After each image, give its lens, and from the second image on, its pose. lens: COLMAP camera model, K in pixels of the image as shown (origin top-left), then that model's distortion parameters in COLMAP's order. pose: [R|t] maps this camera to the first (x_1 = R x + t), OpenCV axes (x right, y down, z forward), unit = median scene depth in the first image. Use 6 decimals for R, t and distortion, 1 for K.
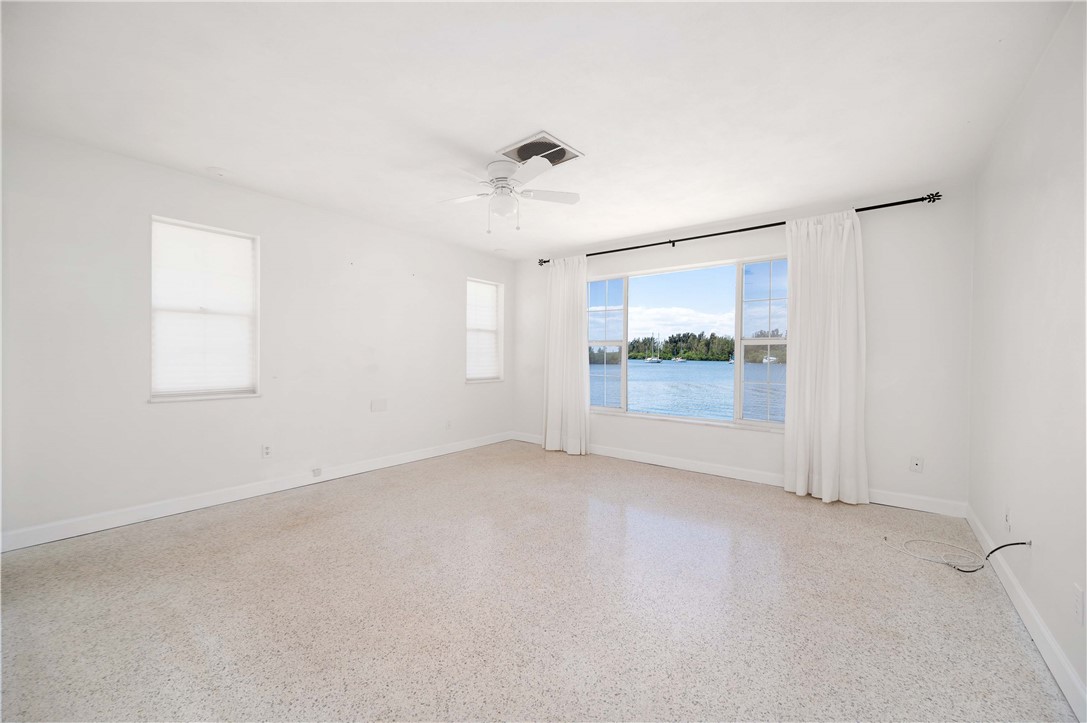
lens RADIAL K [[427.0, 0, 543.5], [0, 427.0, 361.5], [0, 0, 1]] dist [-0.000159, -0.000103]
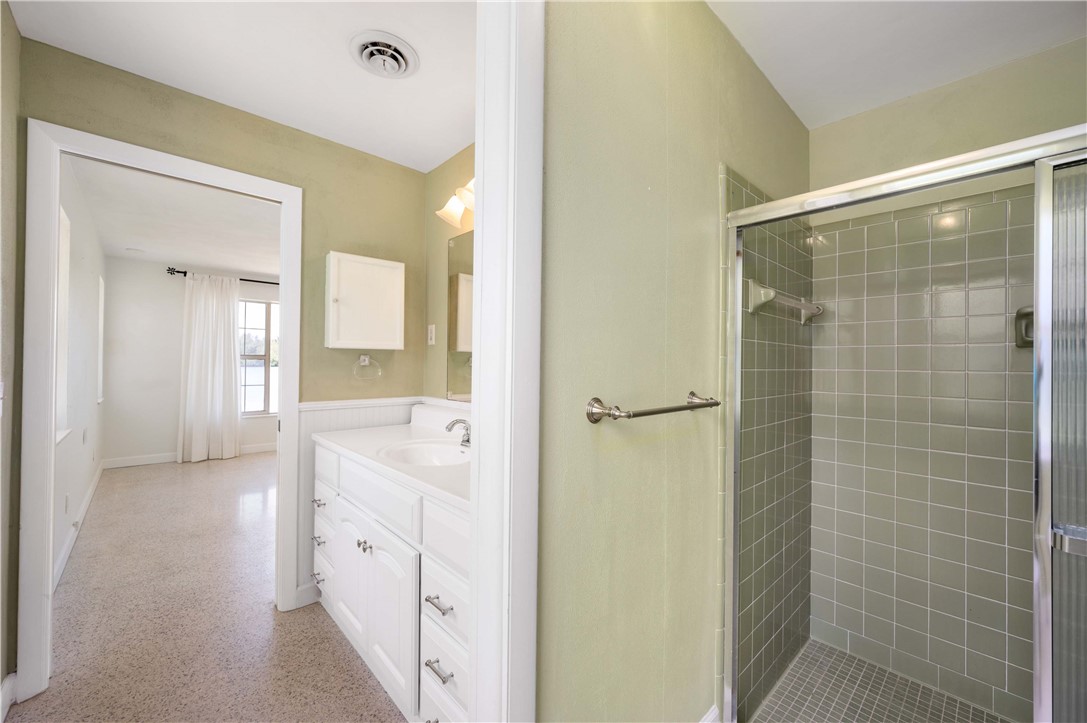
lens RADIAL K [[427.0, 0, 543.5], [0, 427.0, 361.5], [0, 0, 1]] dist [-0.000159, -0.000103]
pose [[0.162903, -0.004472, 0.986632, -1.011315], [0.006715, 0.999972, 0.003424, -0.033711], [-0.986619, 0.006068, 0.162929, 0.028342]]
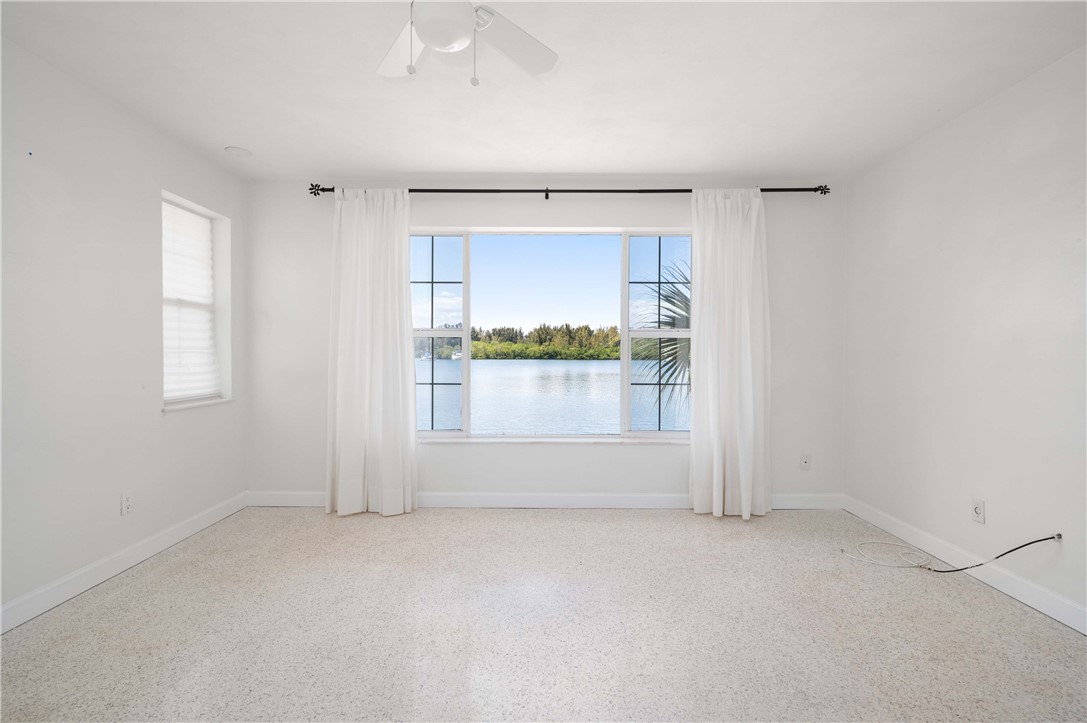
lens RADIAL K [[509.1, 0, 543.5], [0, 509.1, 361.5], [0, 0, 1]] dist [0.001716, 0.000135]
pose [[0.788342, -0.016397, 0.615018, -0.233780], [0.013211, 0.999865, 0.009723, -0.005910], [-0.615095, 0.000460, 0.788453, 0.340577]]
